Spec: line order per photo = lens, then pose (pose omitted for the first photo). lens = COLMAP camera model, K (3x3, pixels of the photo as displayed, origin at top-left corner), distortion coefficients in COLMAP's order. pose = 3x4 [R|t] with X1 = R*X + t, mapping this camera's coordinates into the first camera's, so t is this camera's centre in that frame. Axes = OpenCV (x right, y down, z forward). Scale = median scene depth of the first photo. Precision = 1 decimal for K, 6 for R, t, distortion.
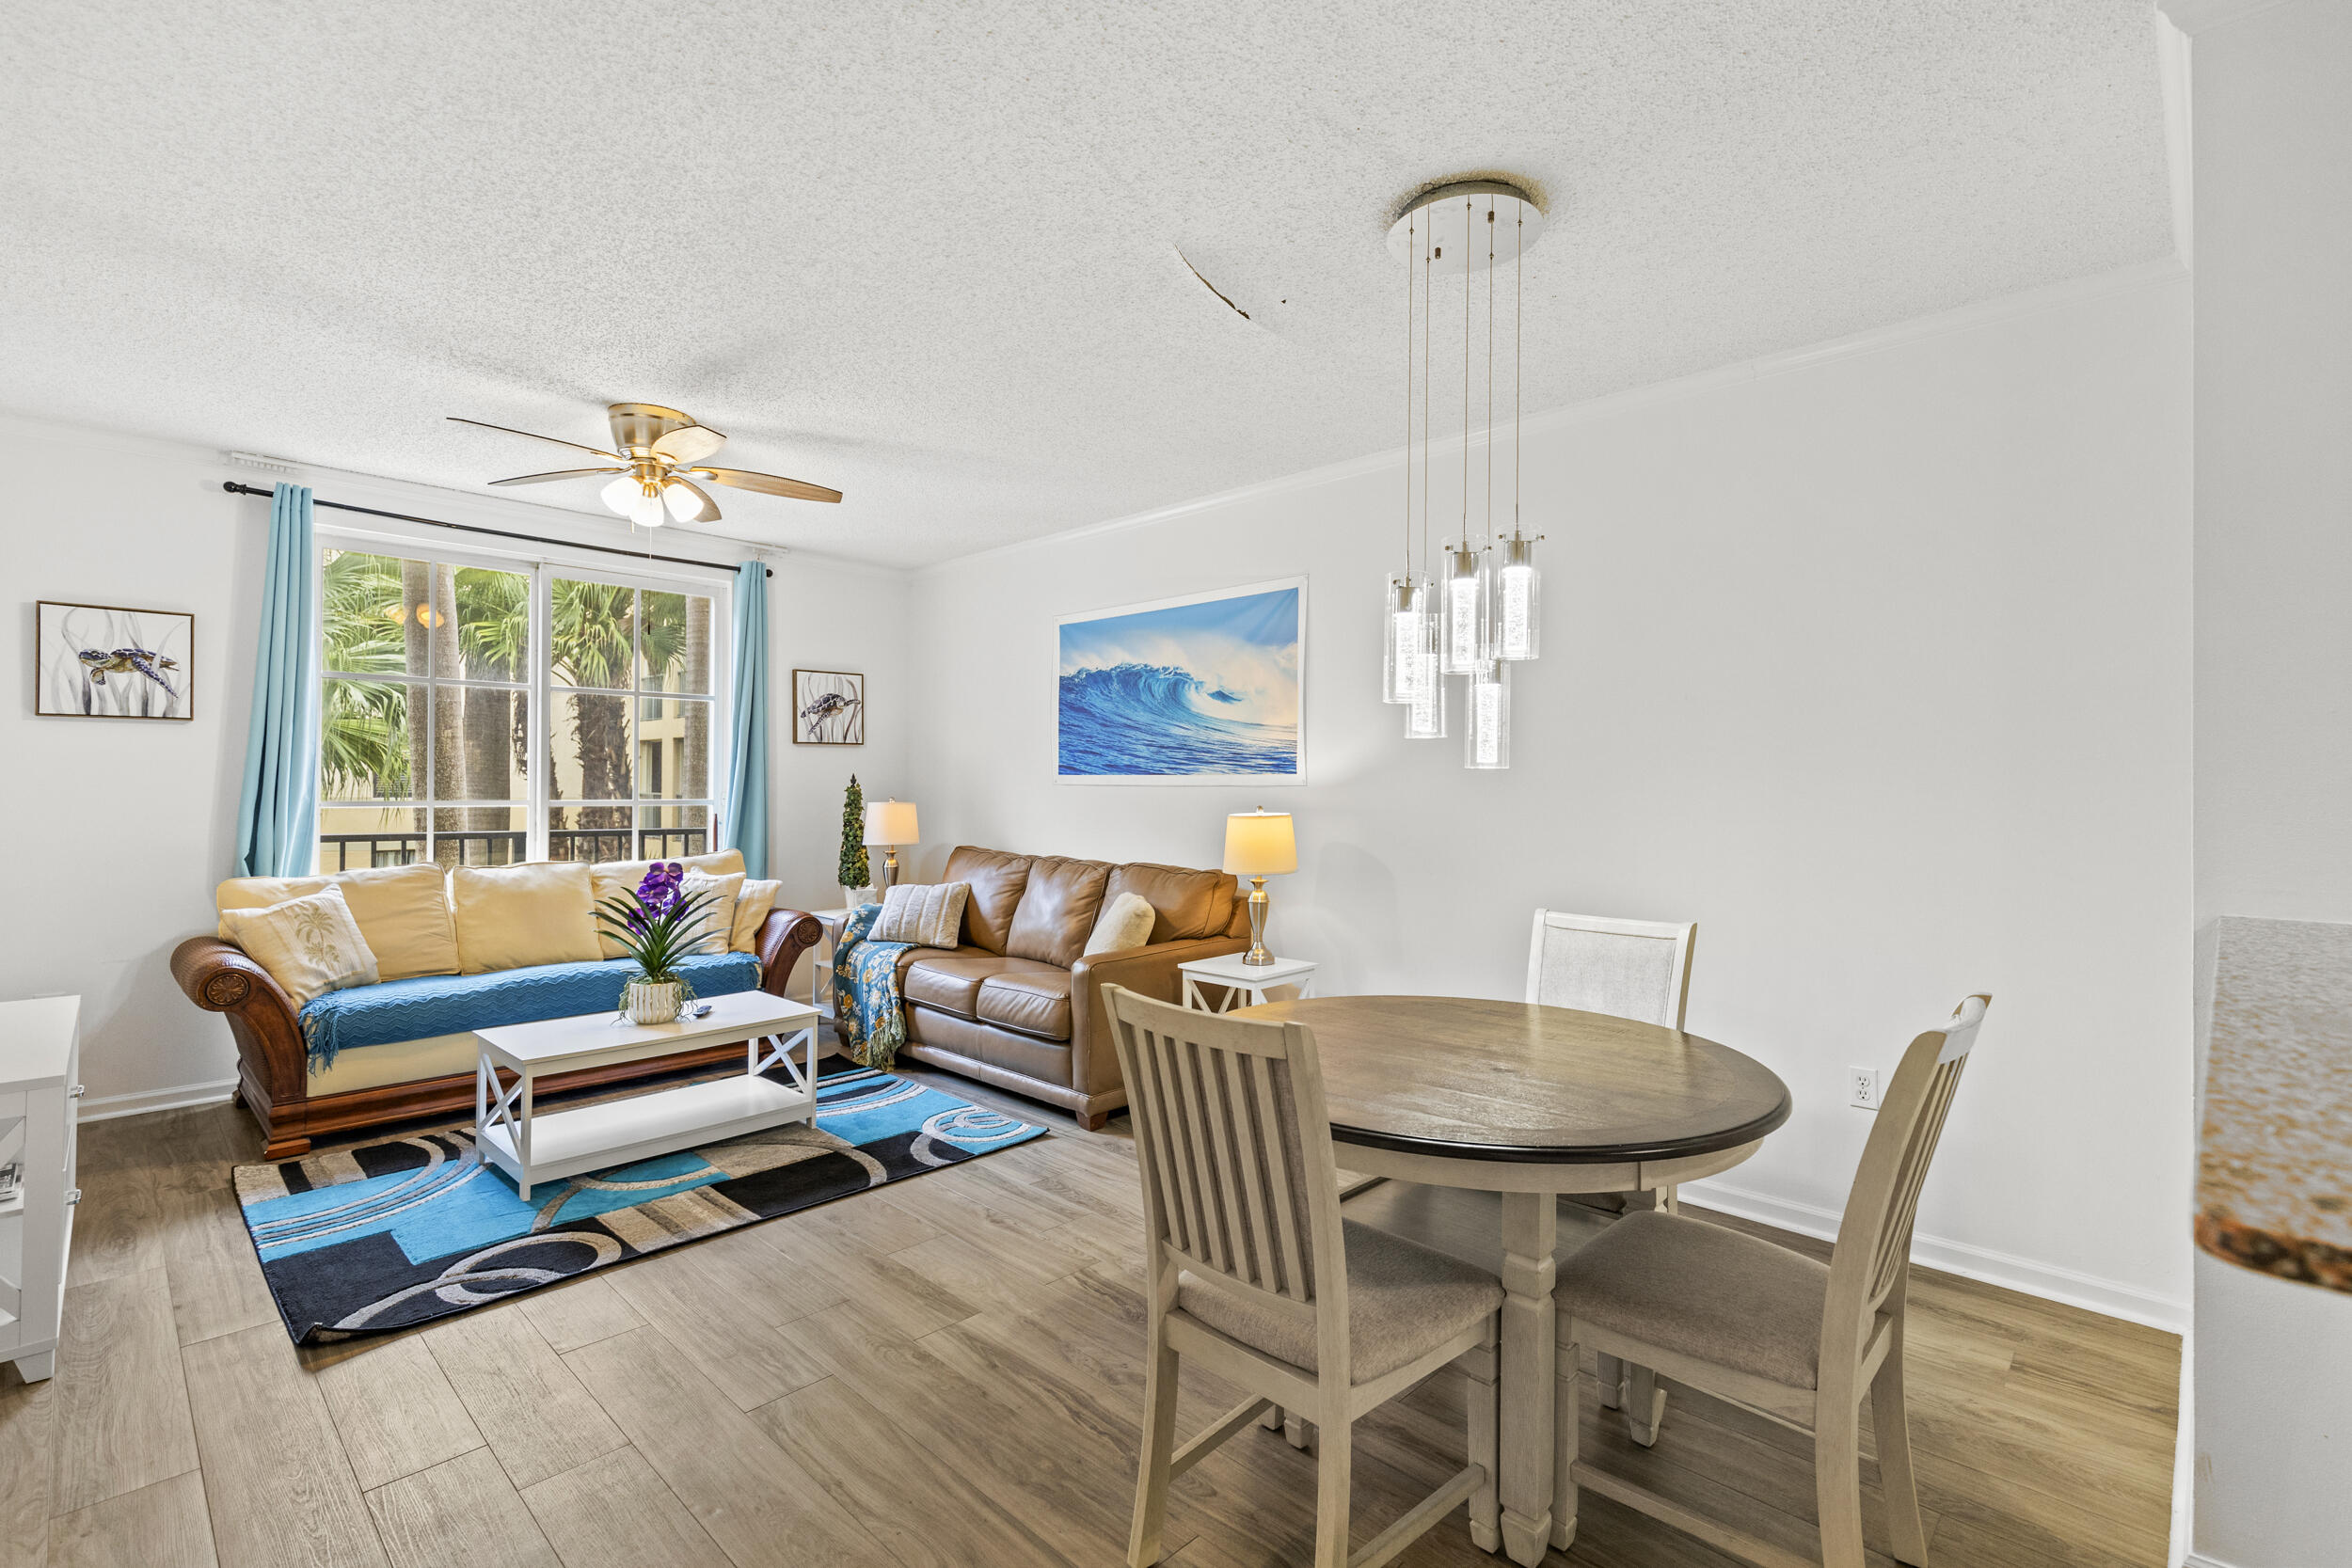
lens RADIAL K [[1046.4, 0, 1173.1], [0, 1046.4, 771.1], [0, 0, 1]] dist [0.000721, -0.000636]
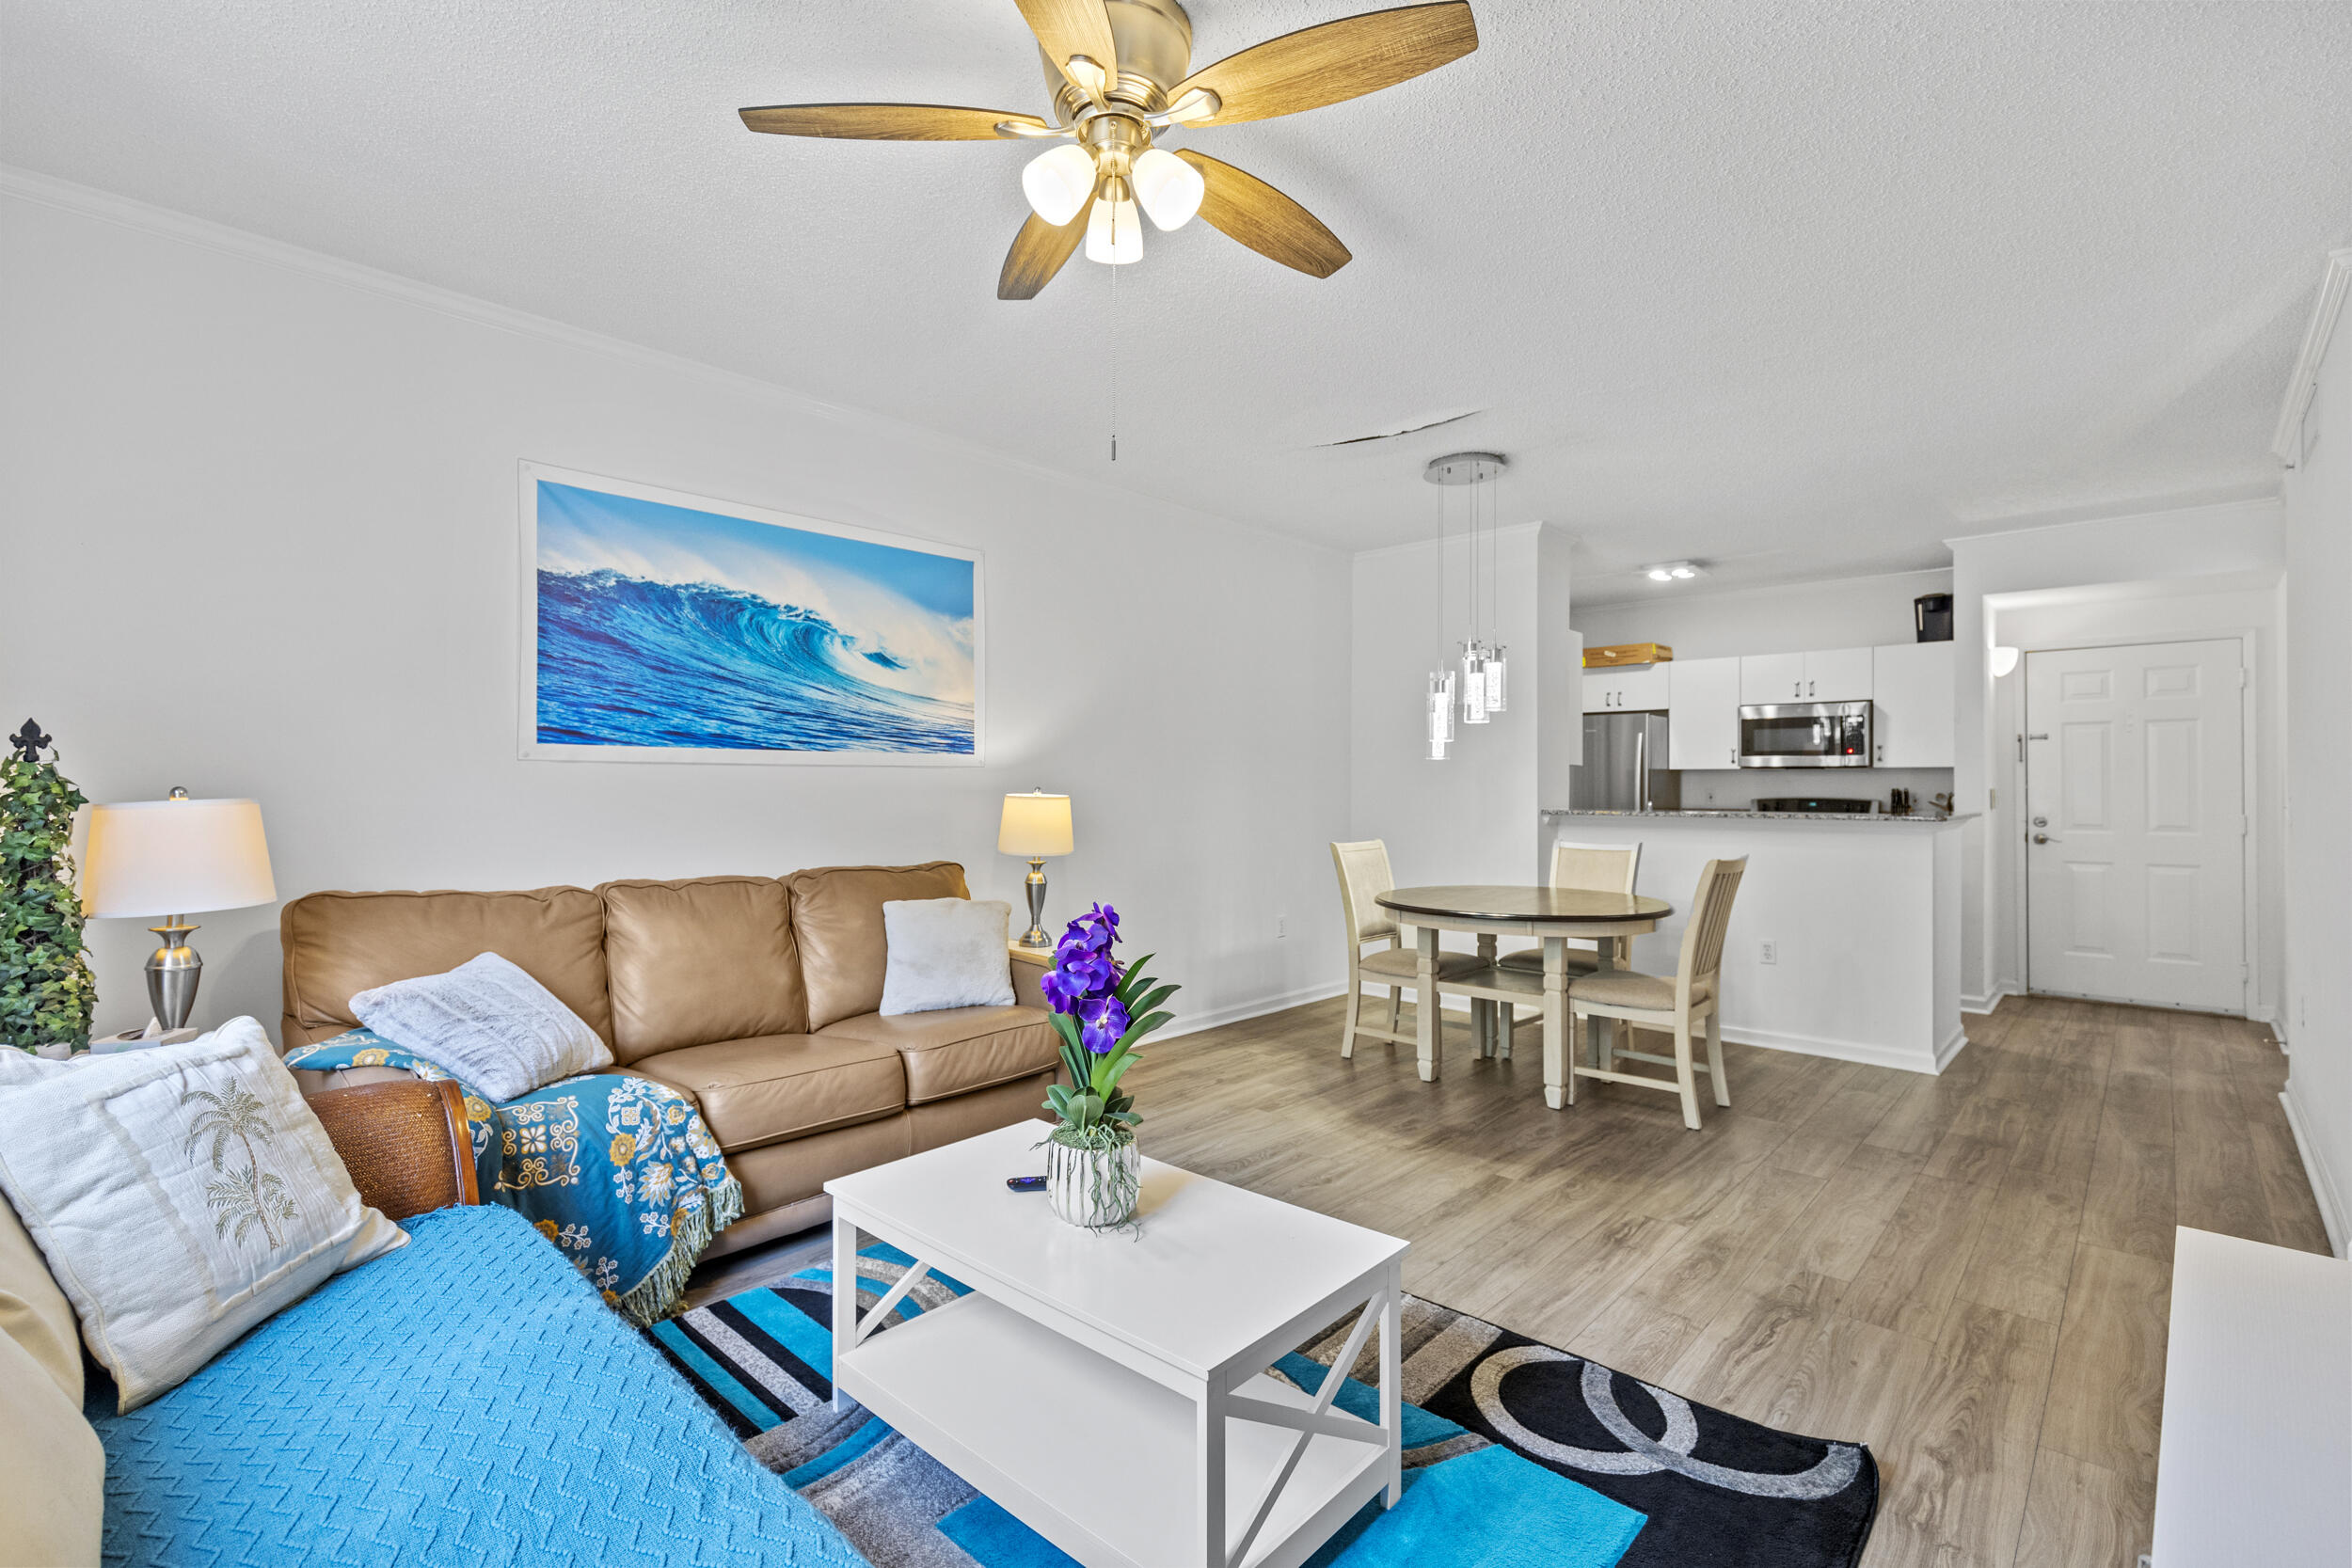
lens RADIAL K [[1063.0, 0, 1171.8], [0, 1063.0, 774.3], [0, 0, 1]] dist [0.001261, 0.000168]
pose [[-0.014155, 0.002501, 0.999897, -0.856399], [-0.015488, 0.999876, -0.002720, 0.020504], [-0.999780, -0.015525, -0.014115, 0.820495]]
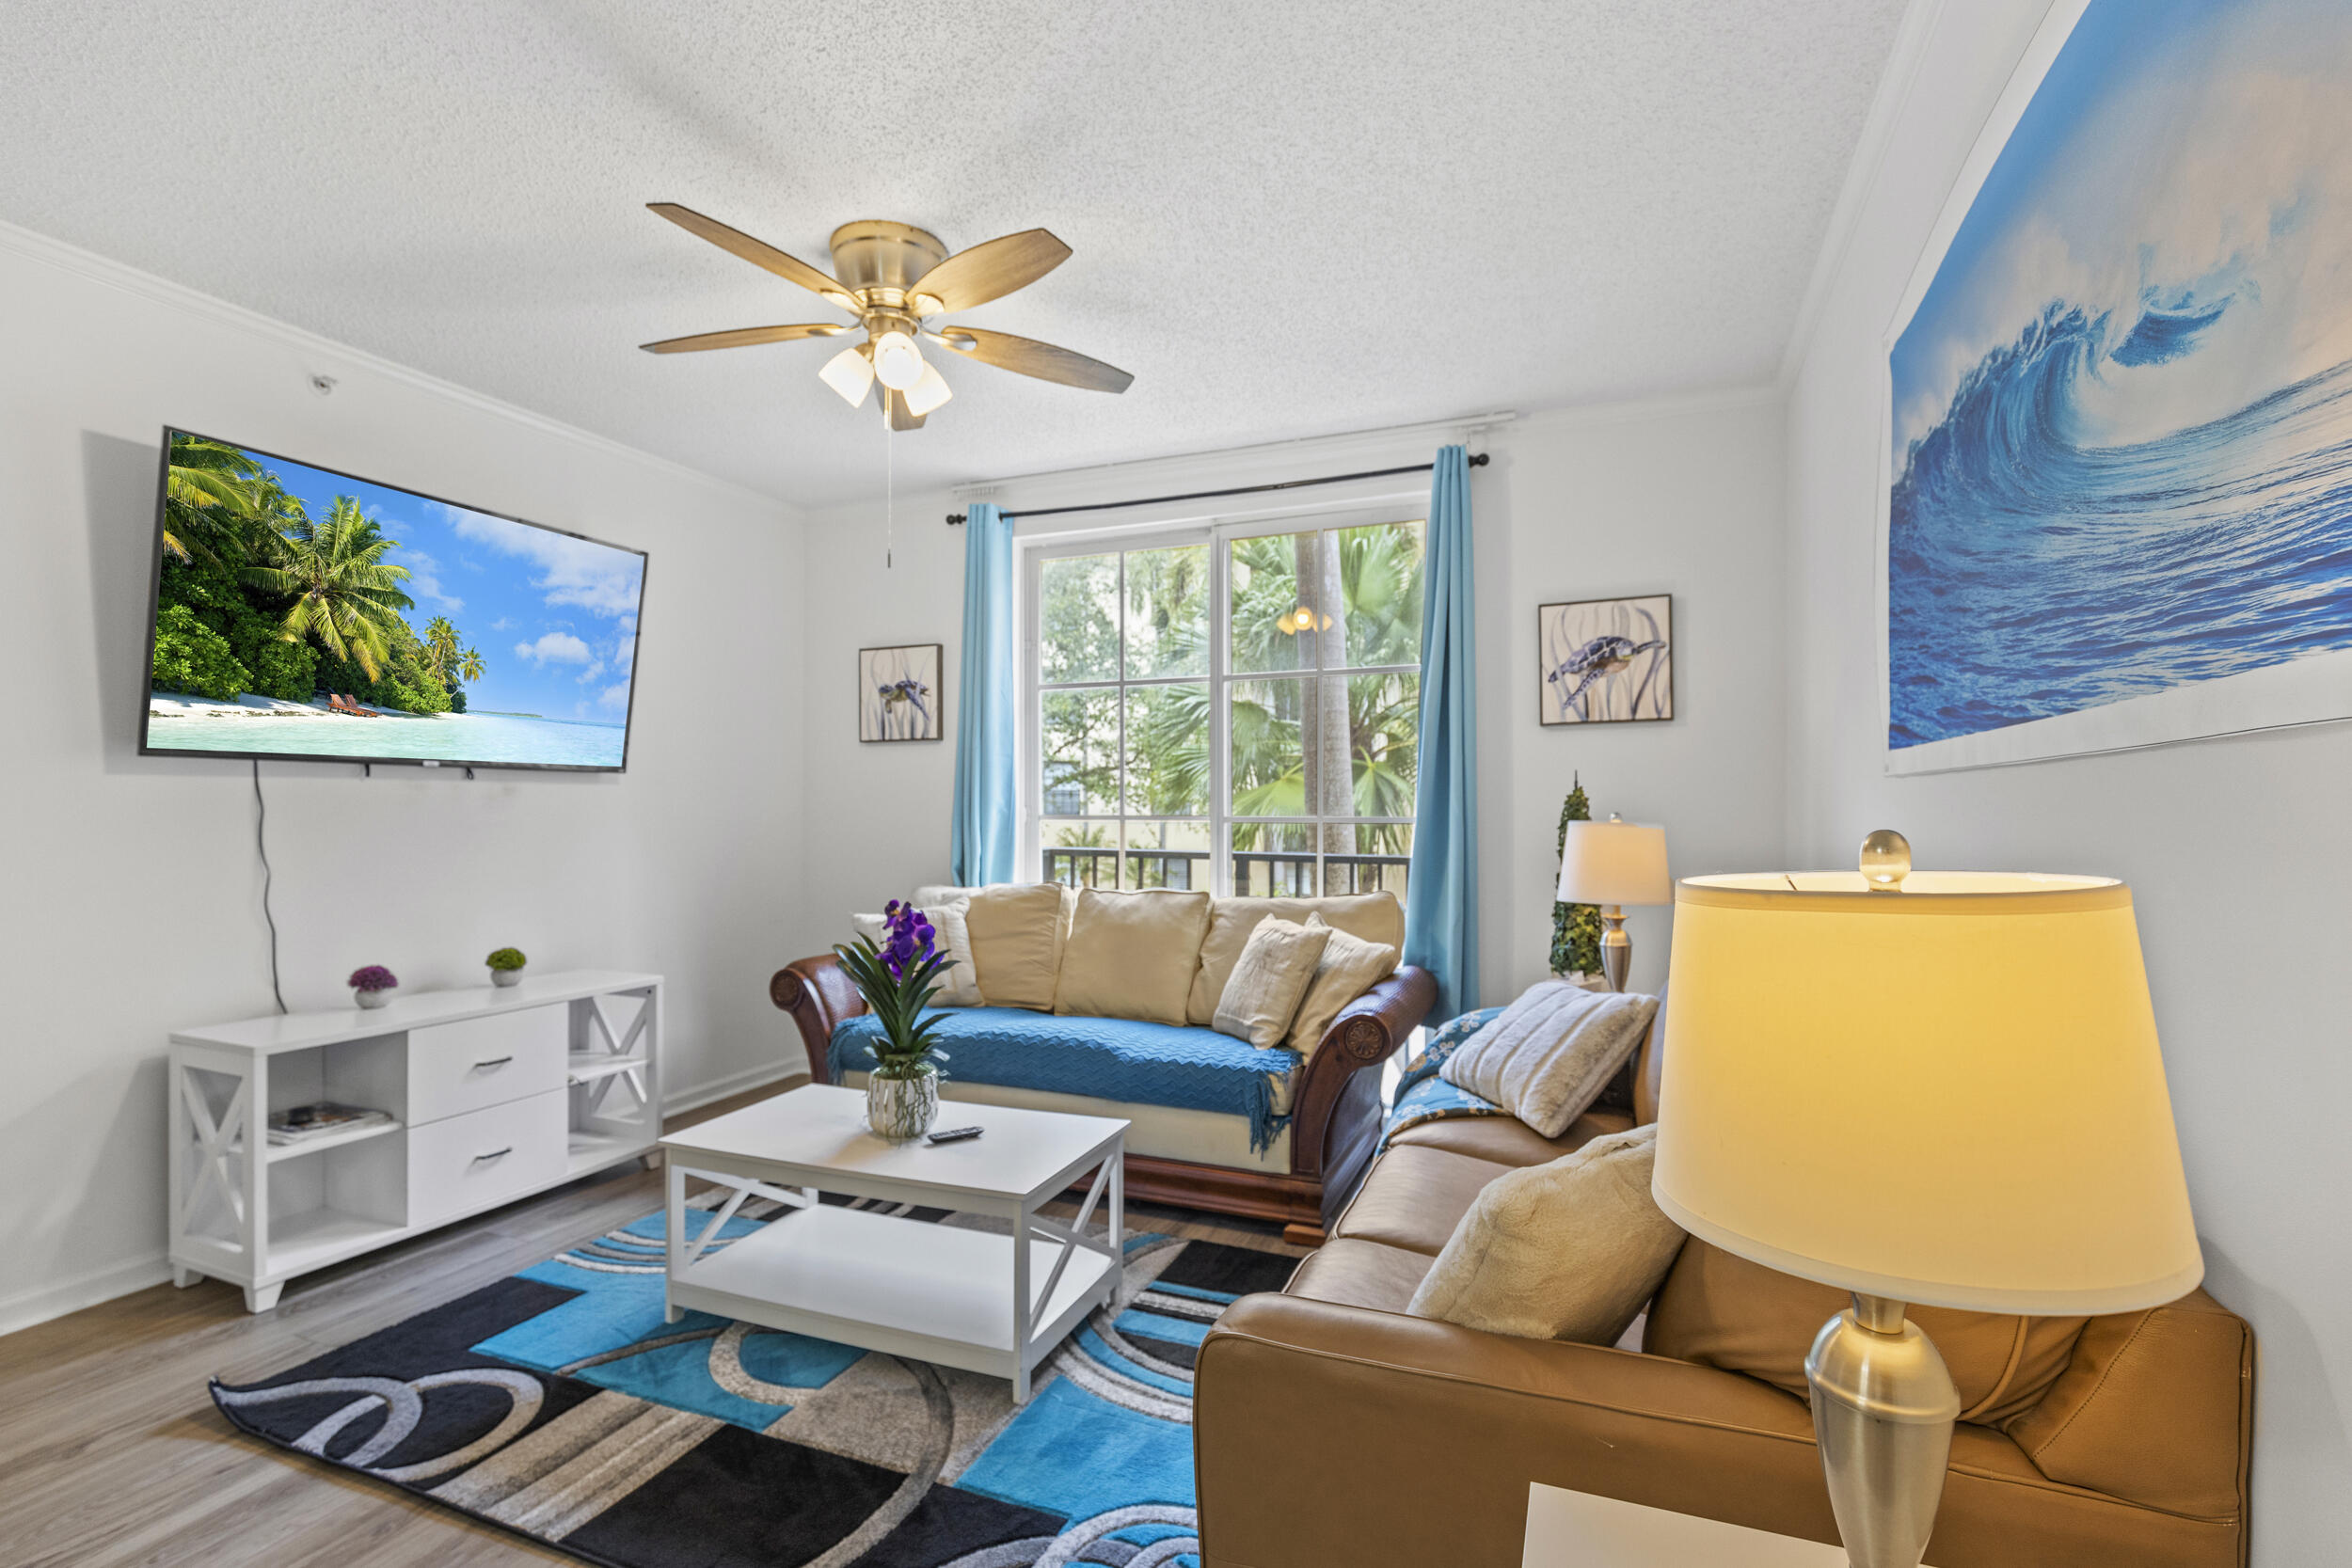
lens RADIAL K [[1065.6, 0, 1179.2], [0, 1065.6, 805.3], [0, 0, 1]] dist [0.000868, 0.000367]
pose [[0.374355, -0.008287, -0.927248, 0.185933], [0.013902, 0.999898, -0.003324, 0.025918], [0.927181, -0.011646, 0.374432, 0.766443]]
